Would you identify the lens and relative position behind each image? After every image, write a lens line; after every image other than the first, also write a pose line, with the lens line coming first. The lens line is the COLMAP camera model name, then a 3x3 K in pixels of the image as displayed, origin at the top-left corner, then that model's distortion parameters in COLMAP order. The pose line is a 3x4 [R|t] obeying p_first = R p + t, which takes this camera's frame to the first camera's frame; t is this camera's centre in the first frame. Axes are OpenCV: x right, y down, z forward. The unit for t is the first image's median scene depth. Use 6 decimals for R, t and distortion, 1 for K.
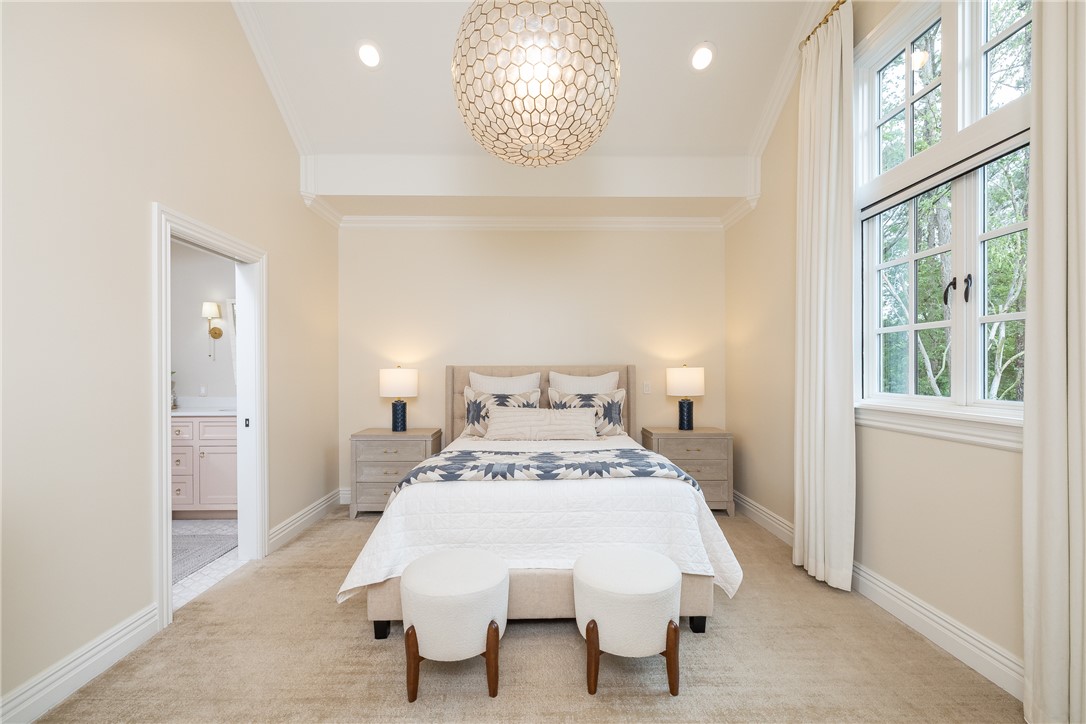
lens RADIAL K [[455.3, 0, 543.0], [0, 455.3, 362.0], [0, 0, 1]] dist [0.002129, 0.000279]
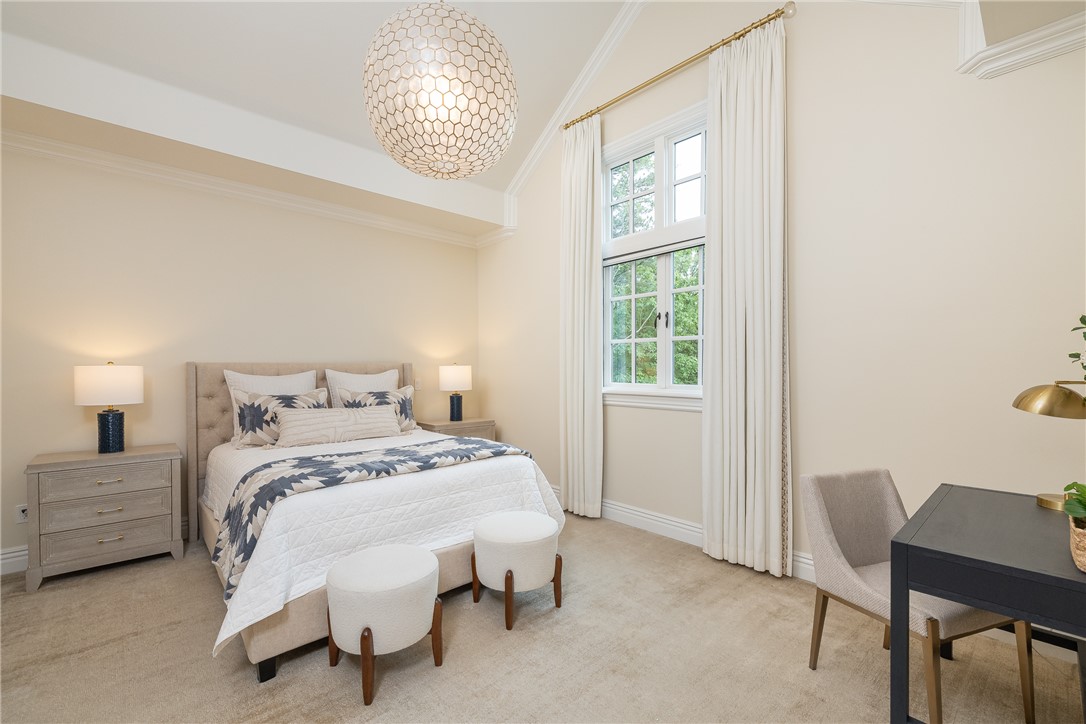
lens RADIAL K [[461.3, 0, 543.0], [0, 461.3, 362.0], [0, 0, 1]] dist [0.001087, 0.000271]
pose [[0.749001, 0.010051, 0.662493, -0.444206], [-0.012137, 0.999925, -0.001449, 0.003397], [-0.662458, -0.006956, 0.749067, 0.007306]]
